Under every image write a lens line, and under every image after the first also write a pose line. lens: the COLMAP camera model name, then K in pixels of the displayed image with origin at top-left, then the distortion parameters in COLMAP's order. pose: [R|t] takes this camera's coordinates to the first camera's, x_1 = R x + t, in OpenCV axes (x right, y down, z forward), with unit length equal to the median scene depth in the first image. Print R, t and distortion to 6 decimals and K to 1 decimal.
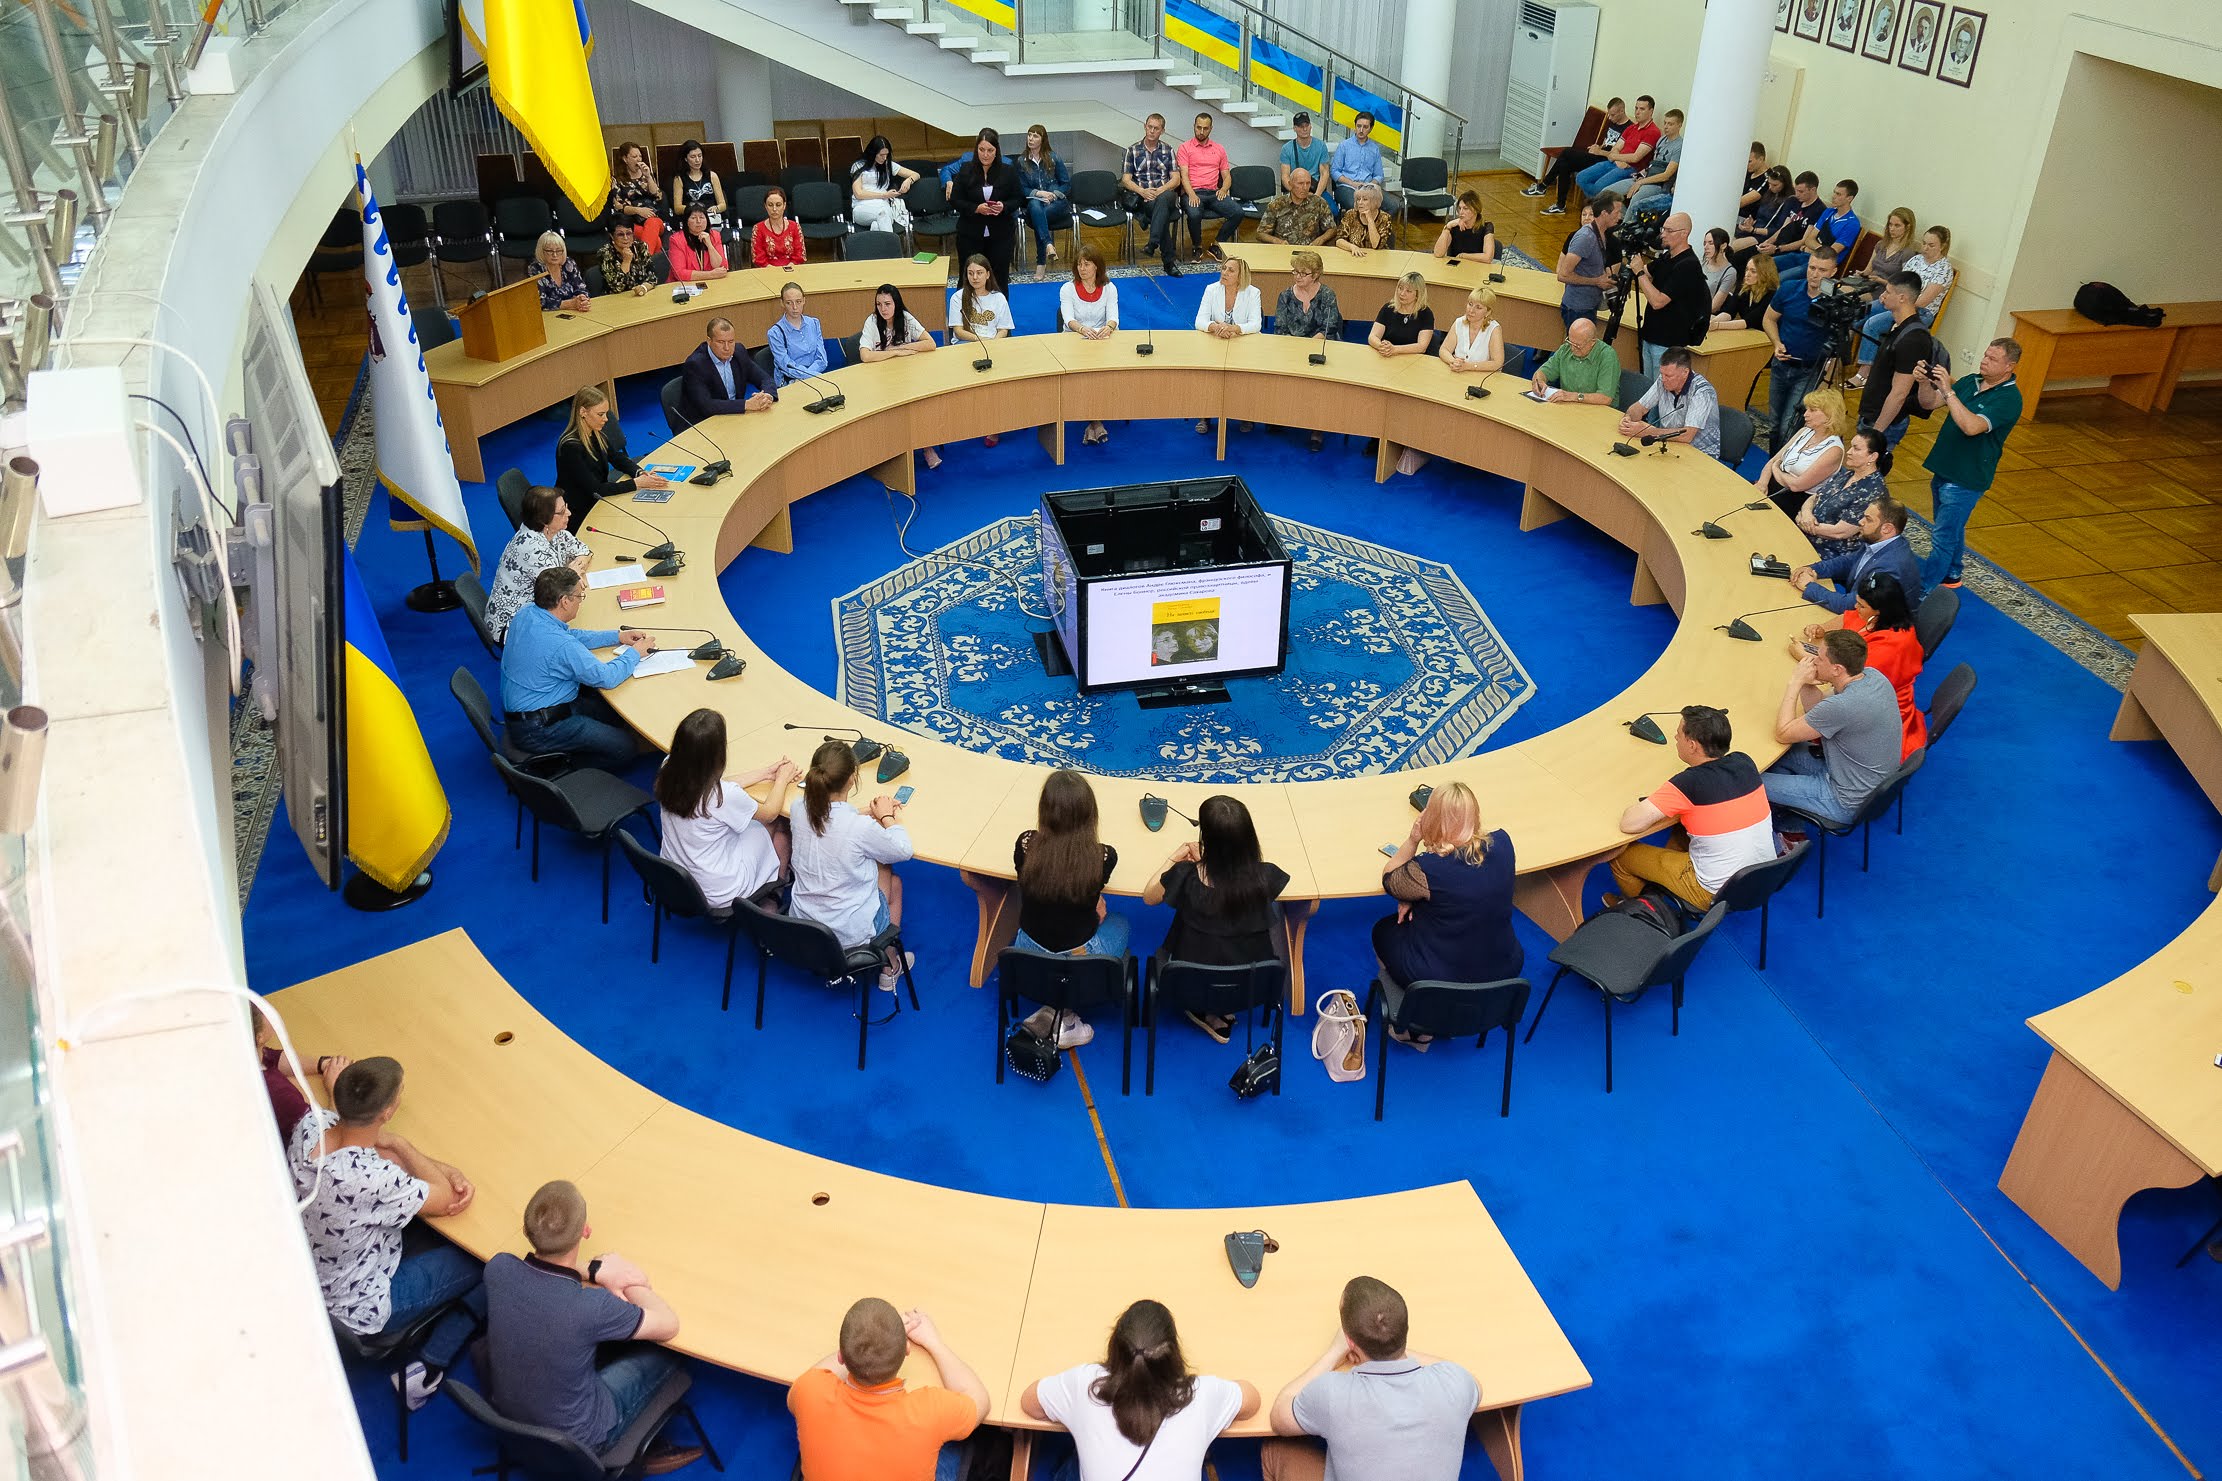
lens RADIAL K [[1736.8, 0, 1101.8], [0, 1736.8, 739.9], [0, 0, 1]] dist [-0.004425, -0.044568]
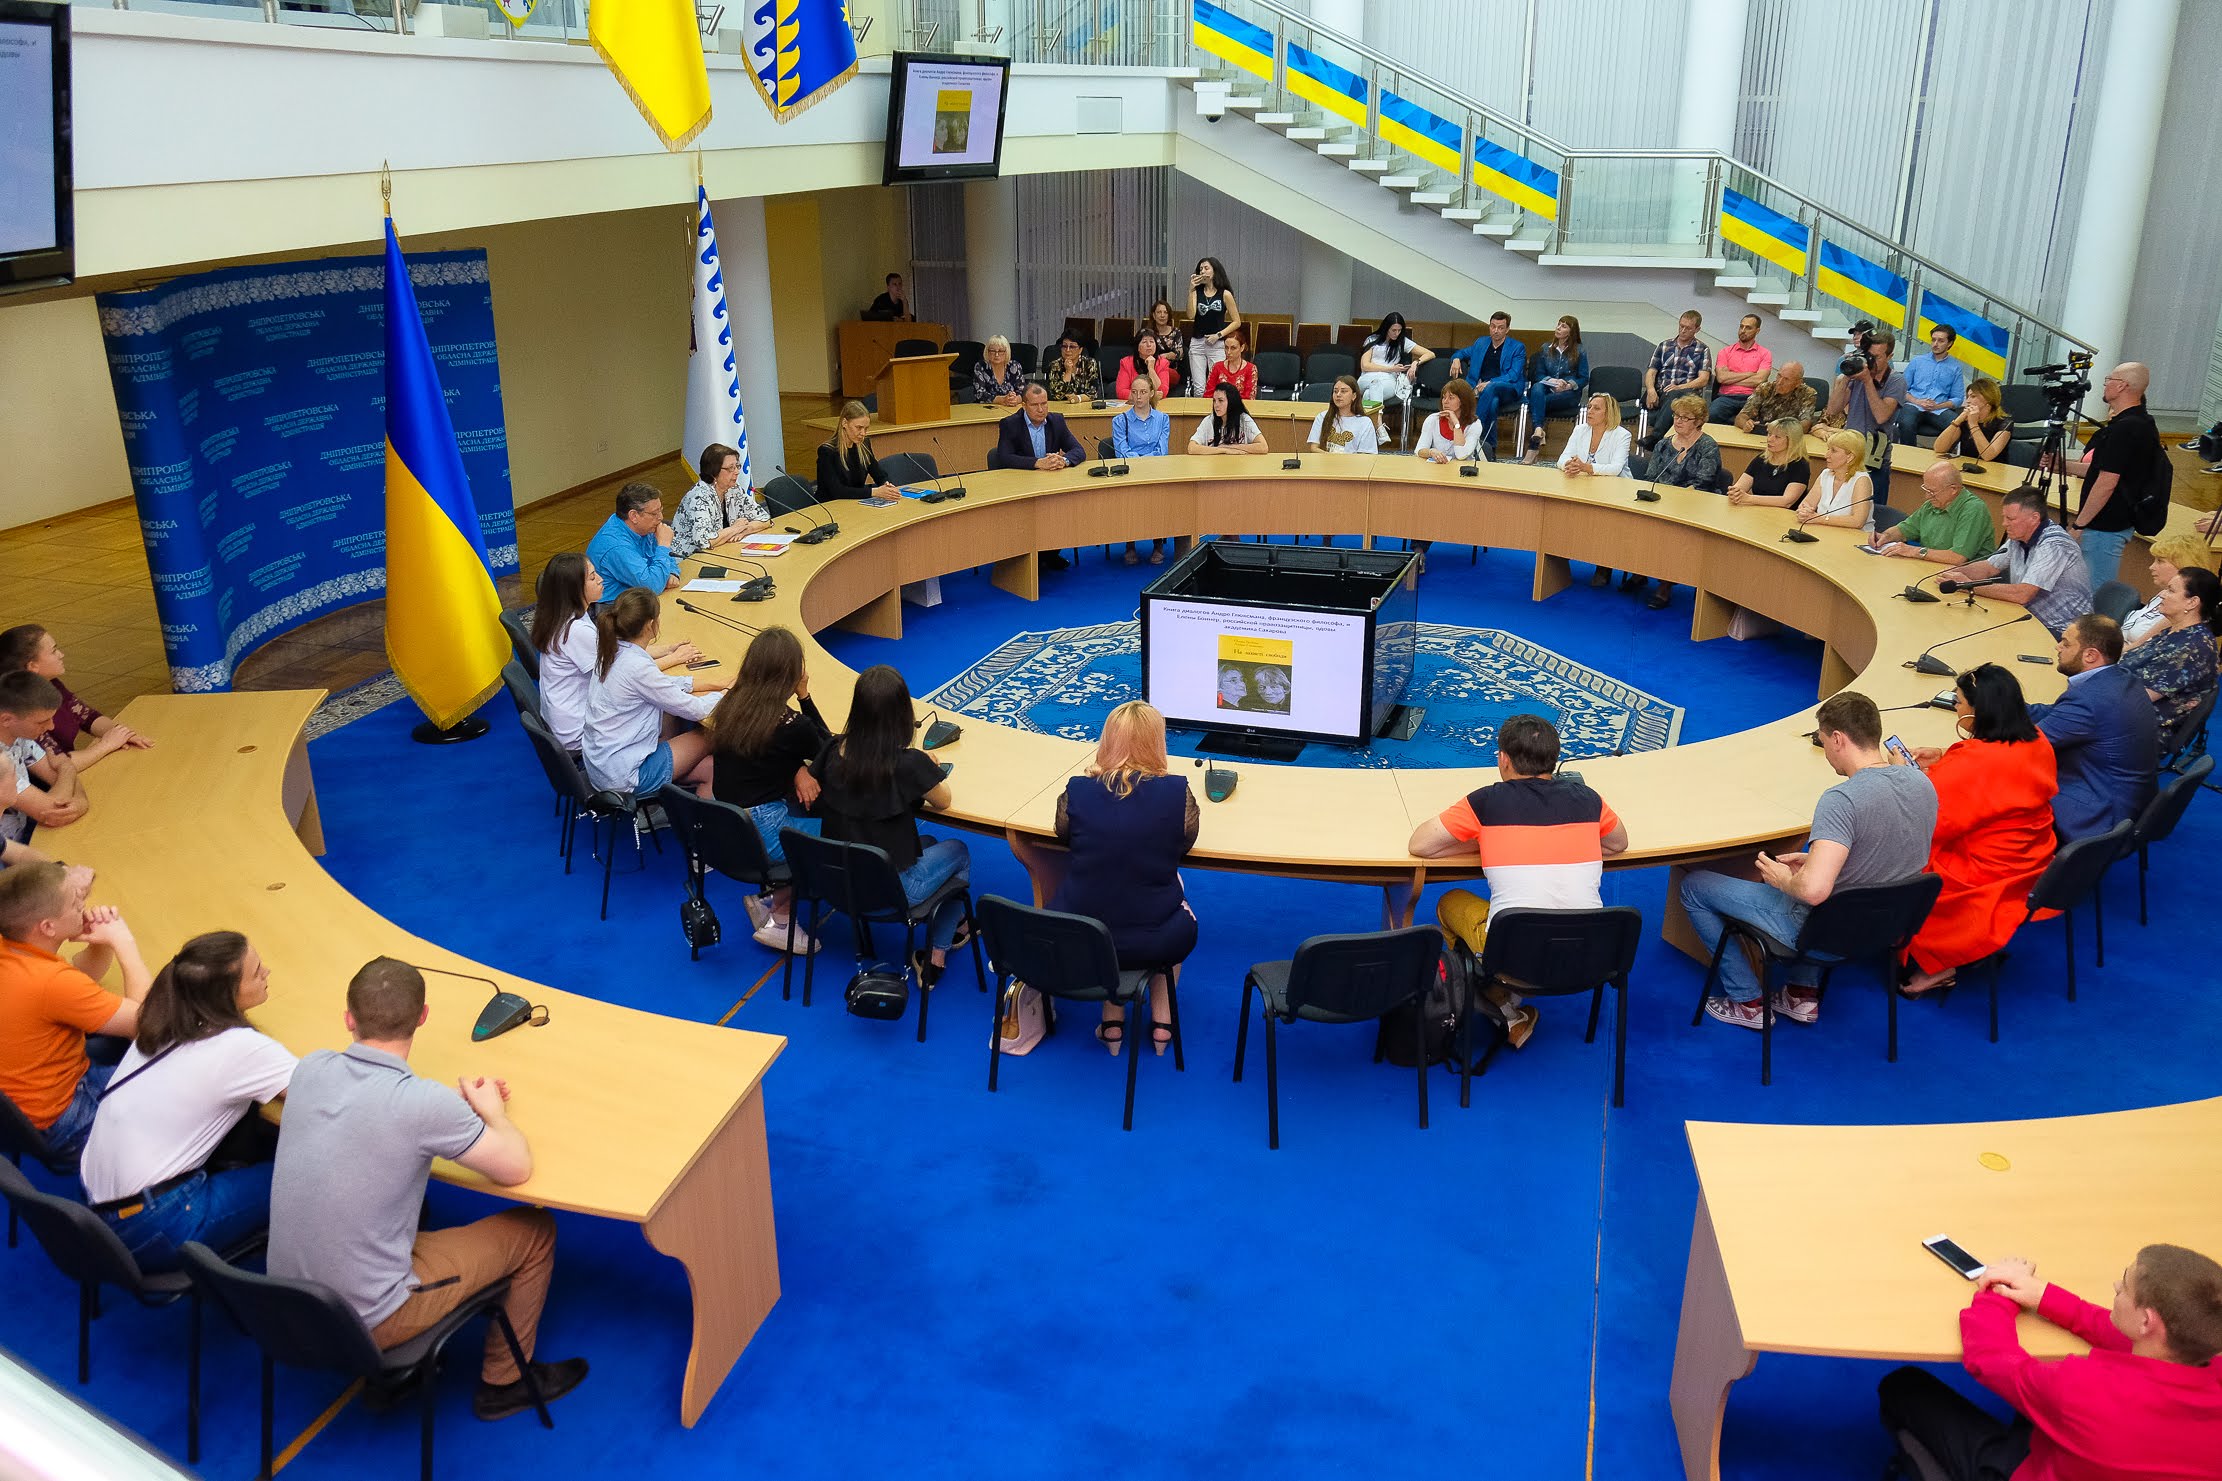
lens RADIAL K [[1736.8, 0, 1101.8], [0, 1736.8, 739.9], [0, 0, 1]] dist [-0.004425, -0.044568]
pose [[0.862331, 0.163955, -0.479067, 0.319125], [-0.253602, 0.958753, -0.128368, 0.082014], [0.438260, 0.232188, 0.868341, 0.132825]]
